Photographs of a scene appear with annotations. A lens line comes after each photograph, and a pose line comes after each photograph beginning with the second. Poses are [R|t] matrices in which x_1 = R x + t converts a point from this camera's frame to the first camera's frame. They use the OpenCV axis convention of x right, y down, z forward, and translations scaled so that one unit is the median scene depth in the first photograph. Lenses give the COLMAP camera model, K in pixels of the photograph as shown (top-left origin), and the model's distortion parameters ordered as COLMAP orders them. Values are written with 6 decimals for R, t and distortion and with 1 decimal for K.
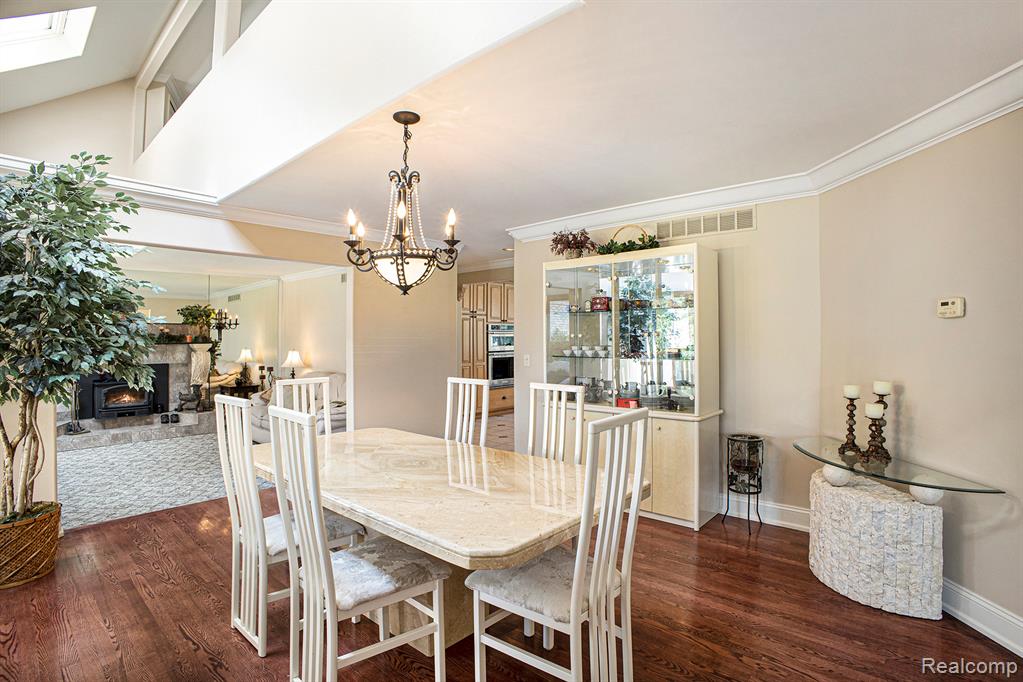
lens RADIAL K [[490.6, 0, 513.2], [0, 490.6, 337.3], [0, 0, 1]] dist [-0.001174, -0.000058]
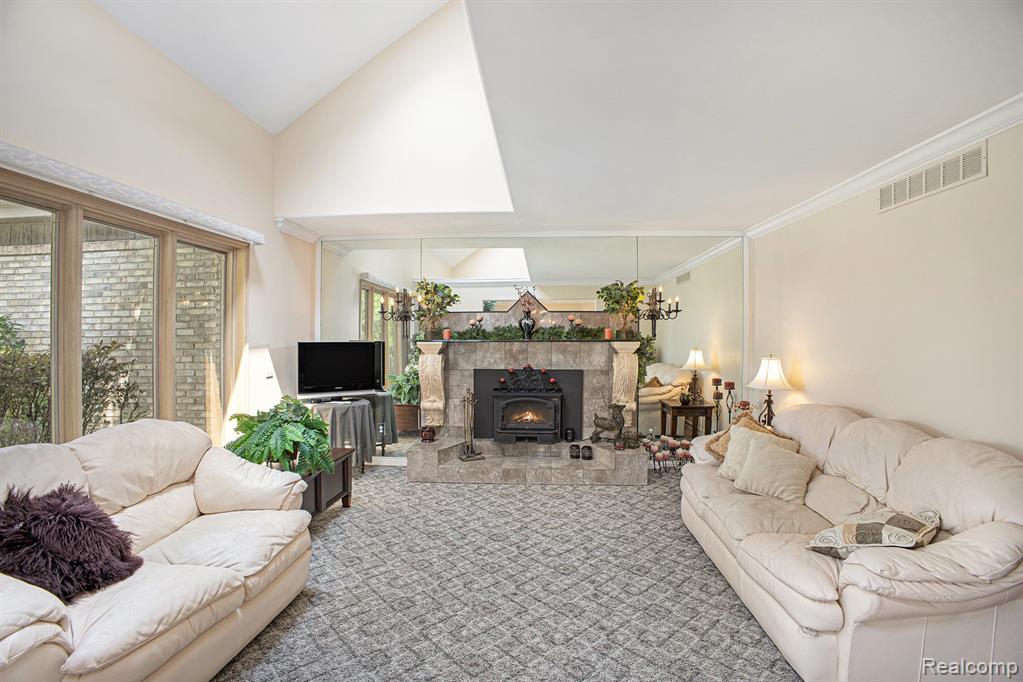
lens RADIAL K [[490.6, 0, 513.2], [0, 490.6, 337.3], [0, 0, 1]] dist [-0.001174, -0.000058]
pose [[0.632017, 0.017419, -0.774759, -0.227997], [-0.013640, 0.999843, 0.011353, 0.001850], [0.774835, 0.003392, 0.632155, 0.475651]]
